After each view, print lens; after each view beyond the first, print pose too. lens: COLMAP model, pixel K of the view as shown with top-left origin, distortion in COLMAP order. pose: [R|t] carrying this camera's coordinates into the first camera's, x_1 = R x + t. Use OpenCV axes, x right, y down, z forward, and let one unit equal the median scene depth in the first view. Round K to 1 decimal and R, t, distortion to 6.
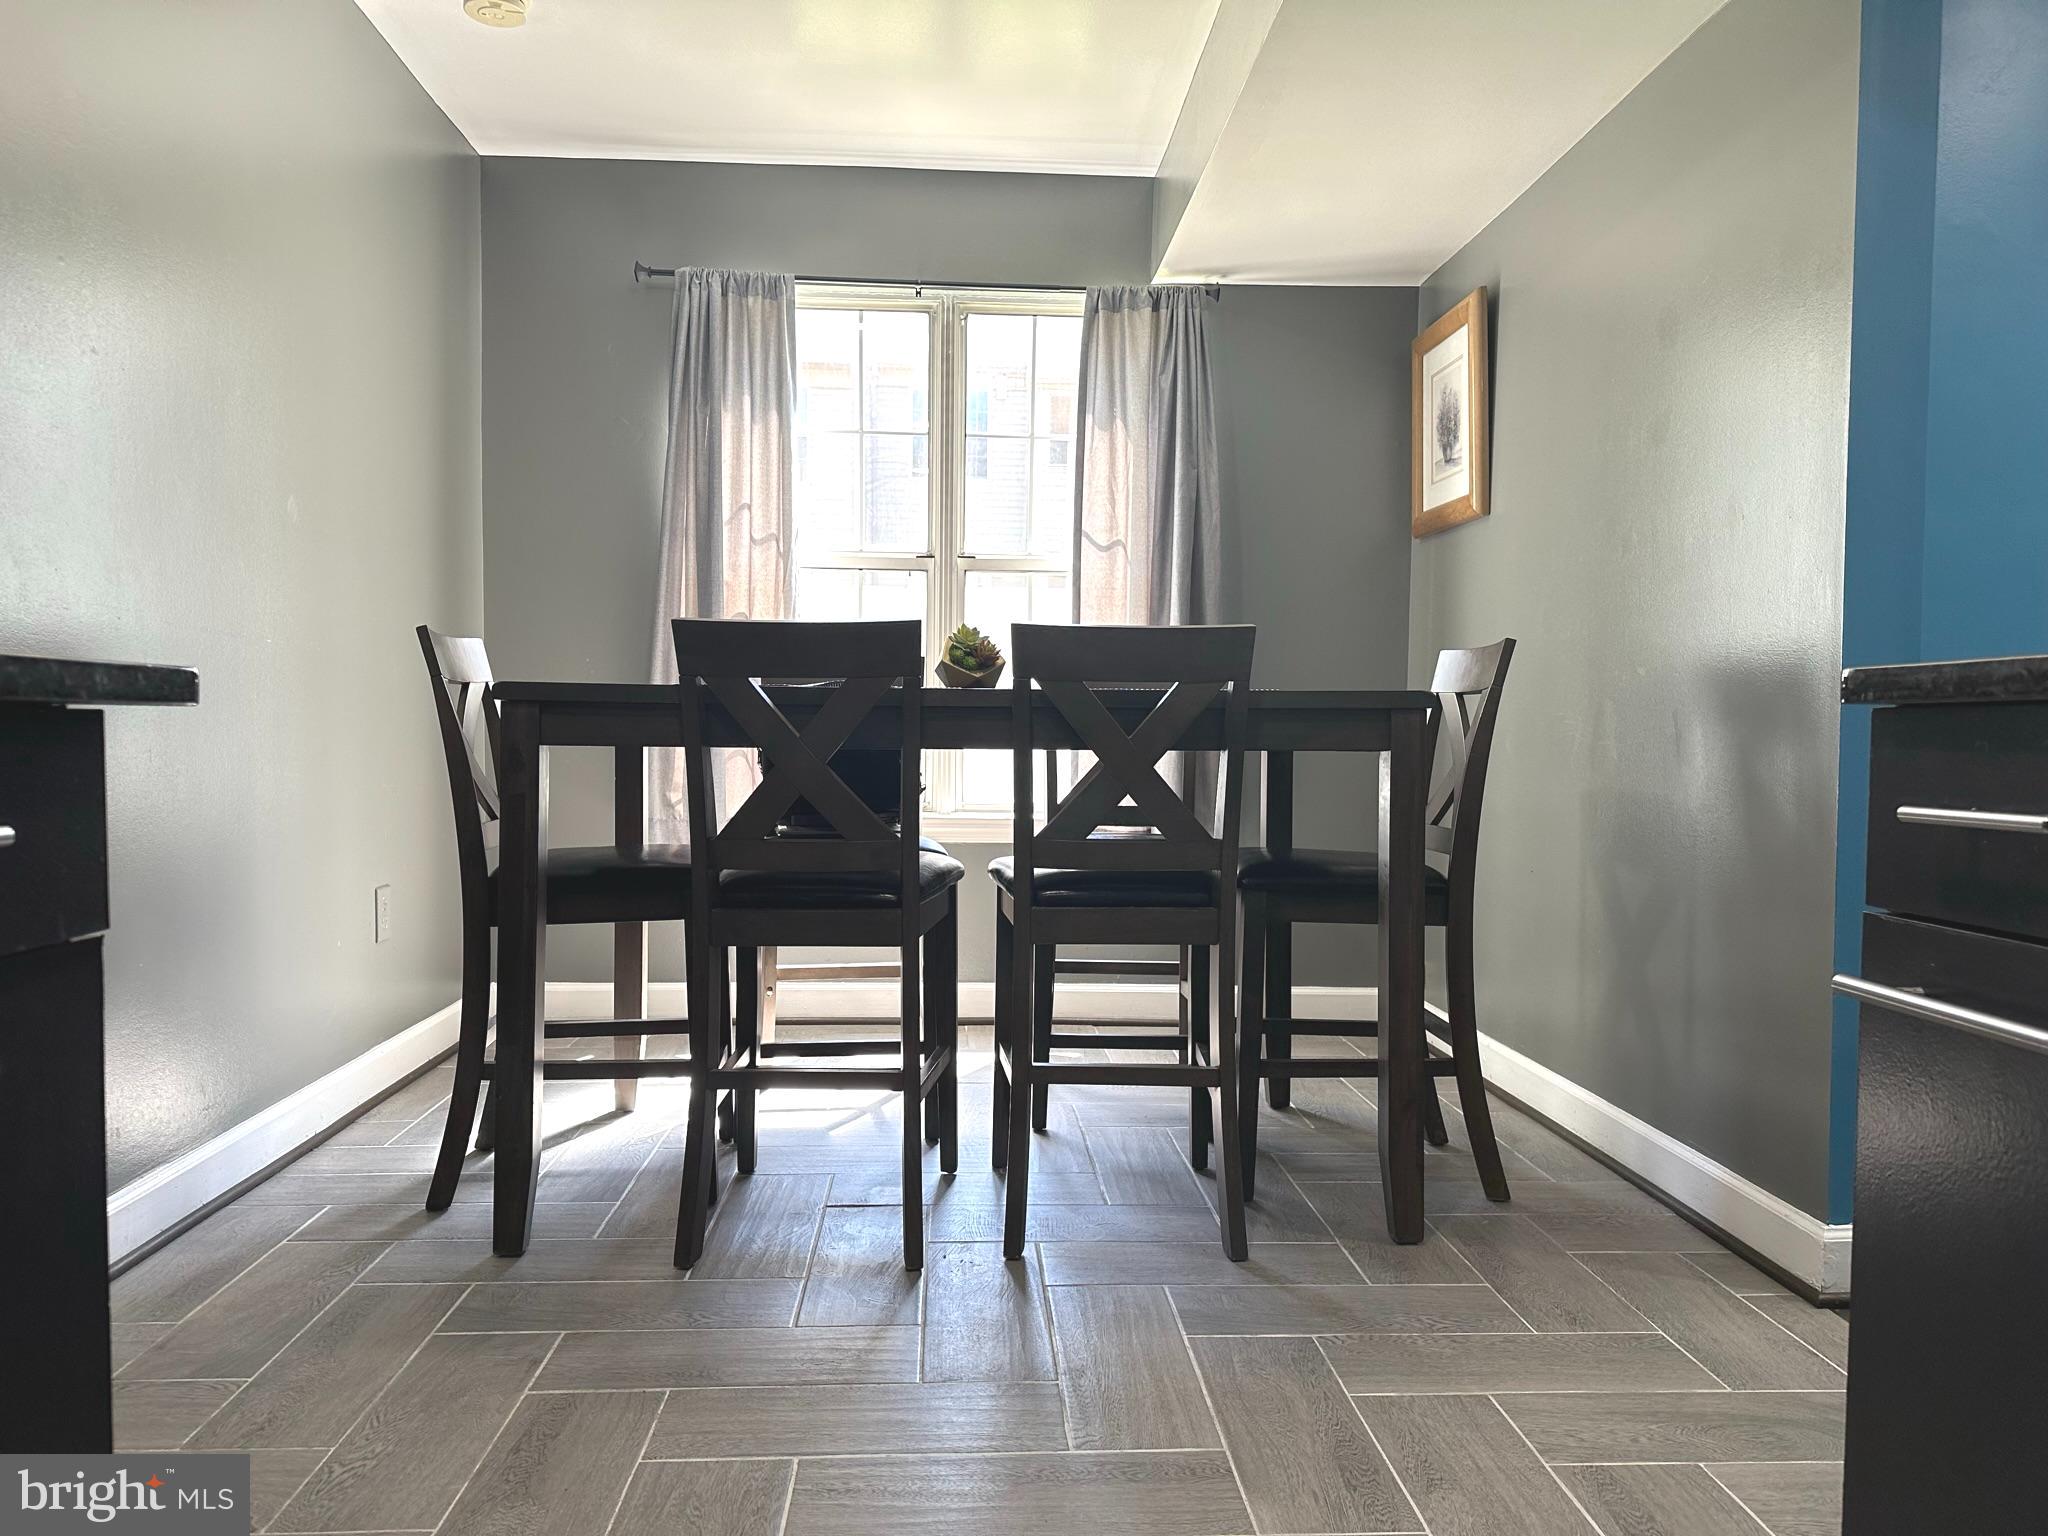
lens RADIAL K [[1455.2, 0, 1024.0], [0, 1455.2, 768.0], [0, 0, 1]] dist [0.198100, -0.356591]
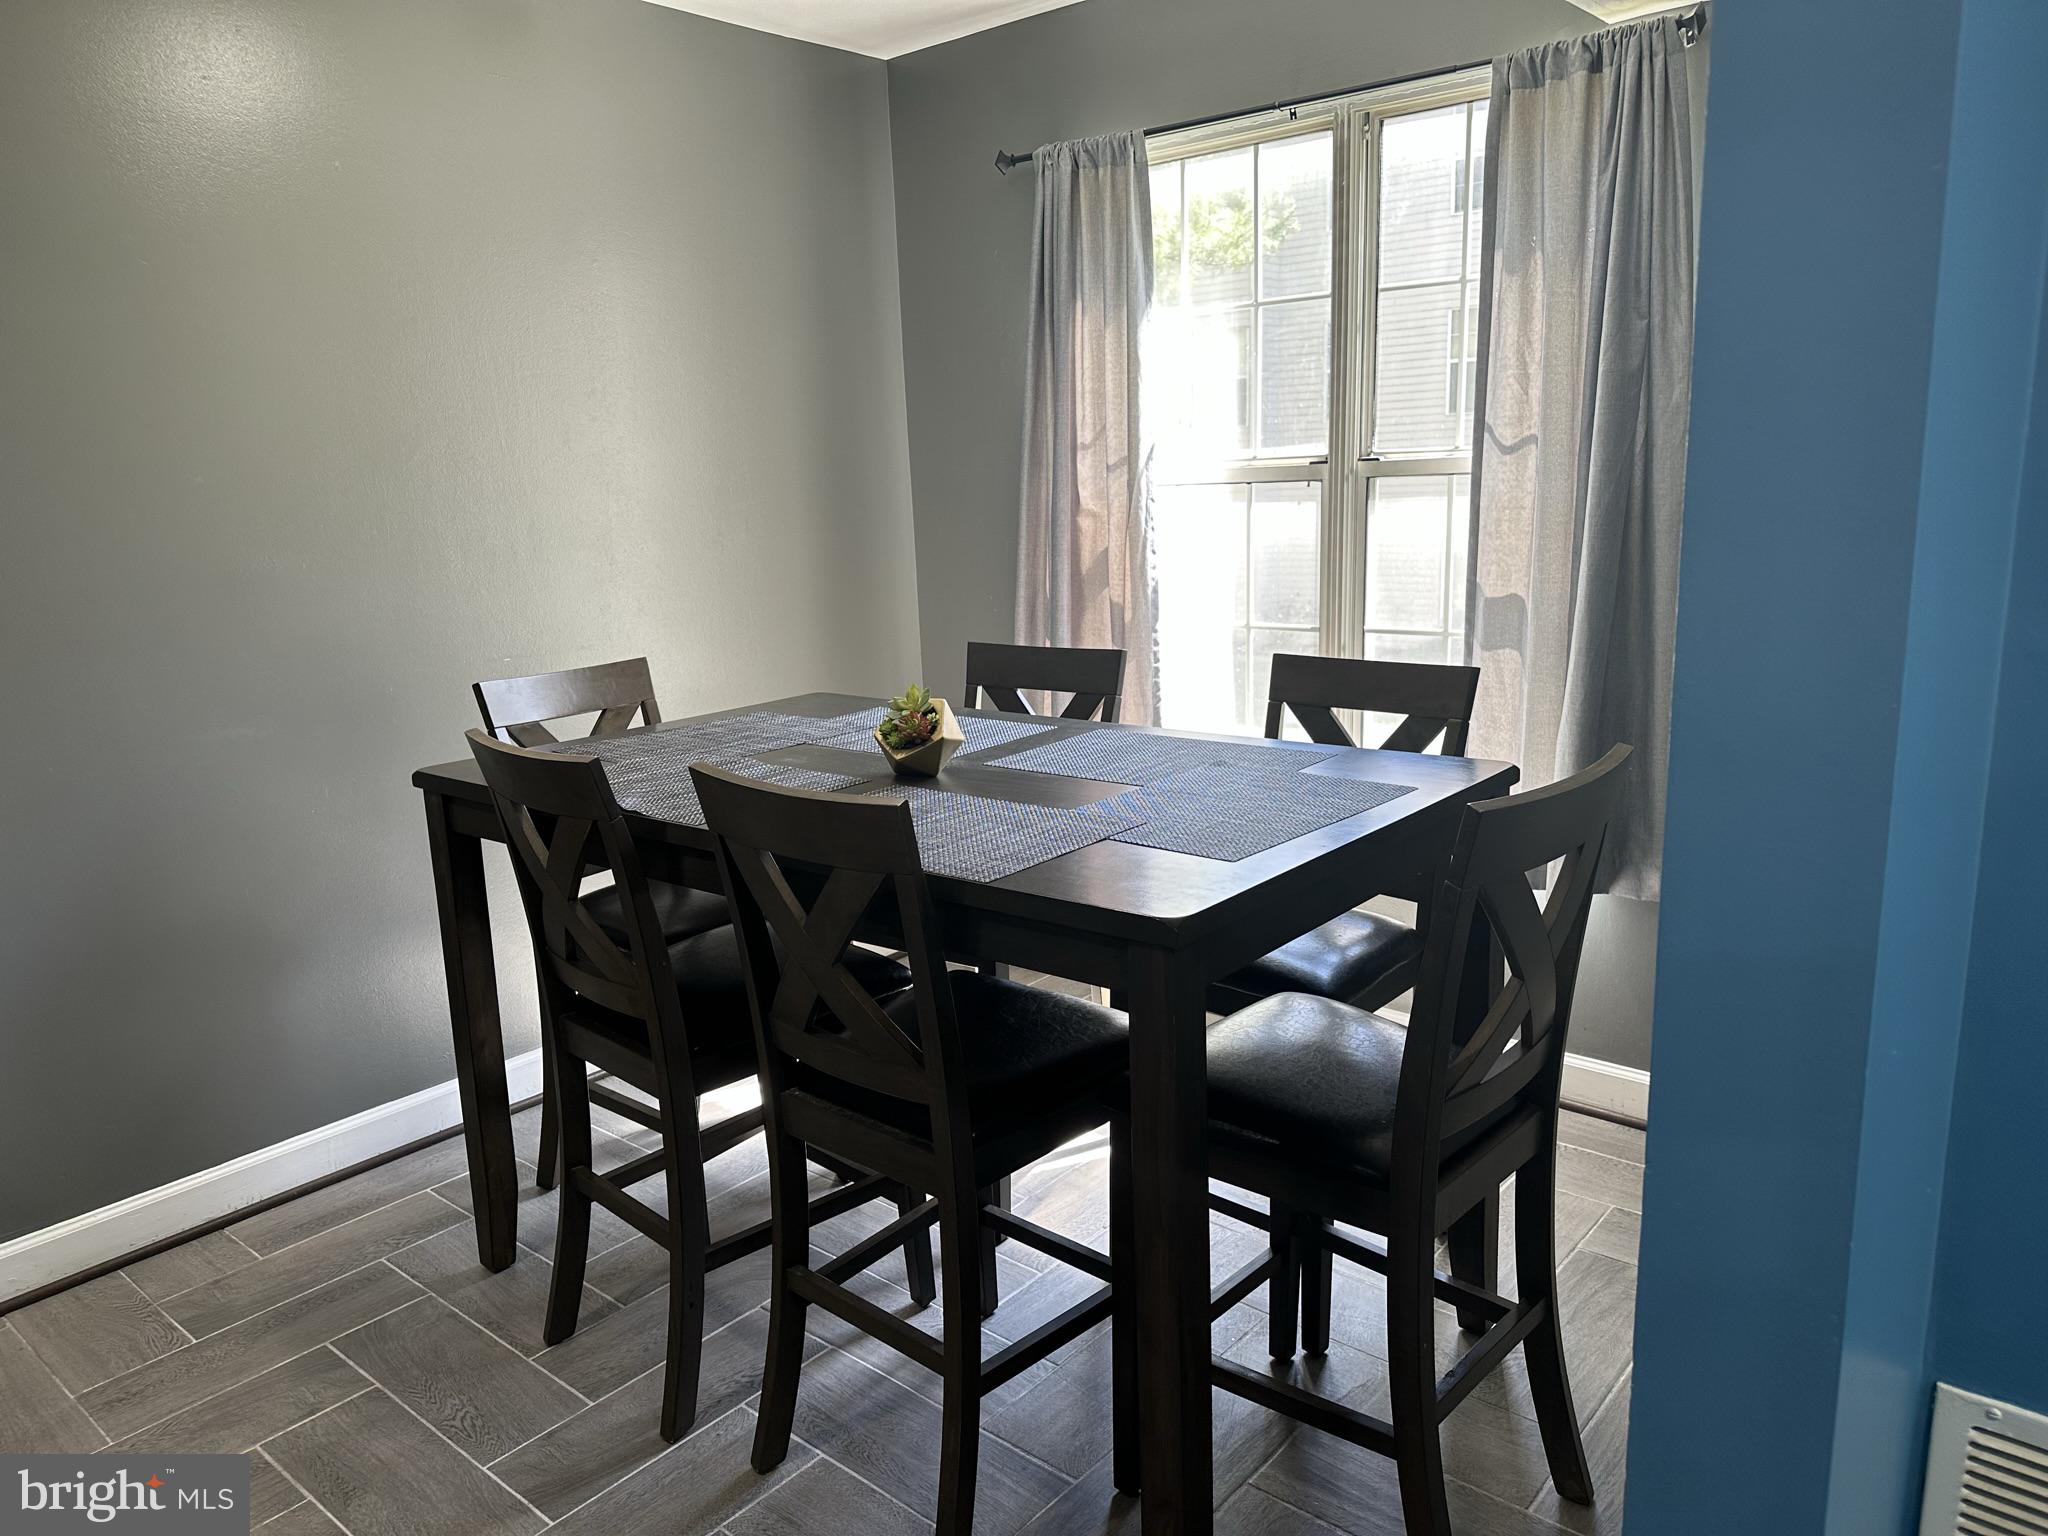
lens RADIAL K [[1457.2, 0, 1008.5], [0, 1457.2, 778.5], [0, 0, 1]] dist [0.062274, -0.059092]
pose [[0.721413, 0.112197, -0.683355, 0.379656], [0.028219, 0.981206, 0.190890, -0.137361], [0.691929, -0.156995, 0.704689, 0.320257]]
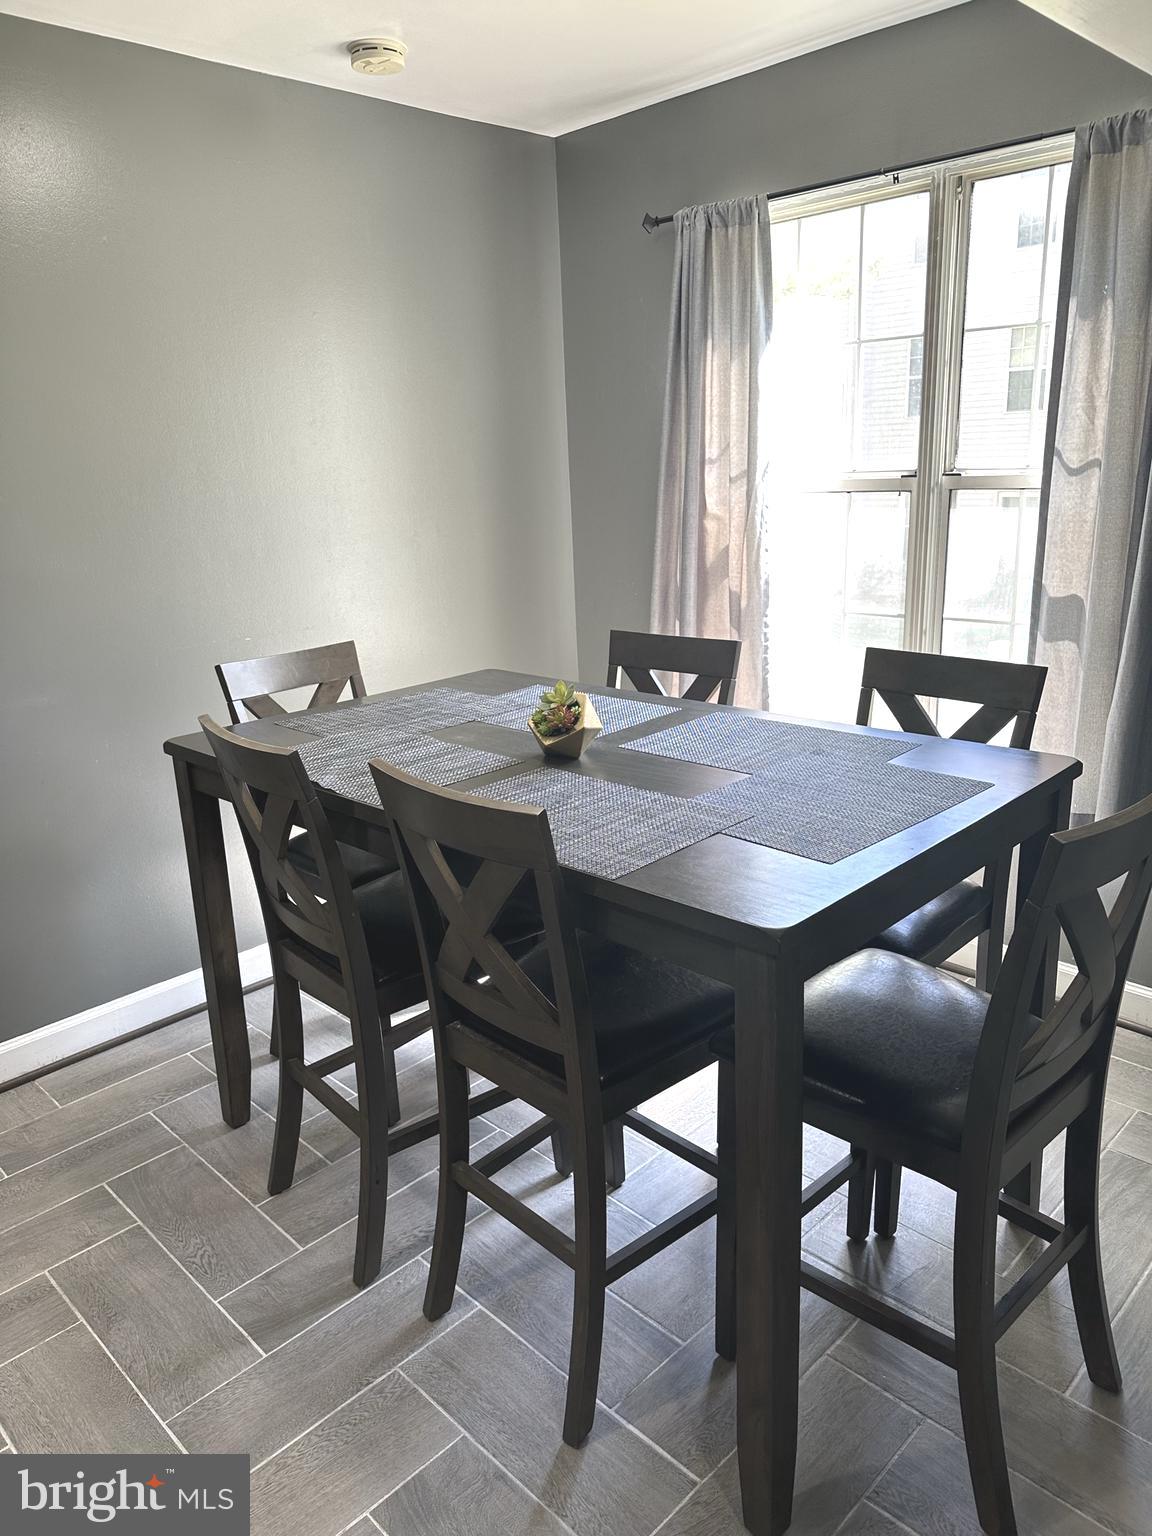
lens RADIAL K [[1092.9, 0, 576.0], [0, 1092.9, 768.0], [0, 0, 1]] dist [0.062274, -0.059092]
pose [[0.671314, 0.169945, -0.721426, 0.342395], [0.029314, 0.966508, 0.254957, -0.156336], [0.740593, -0.192304, 0.643849, 0.367434]]
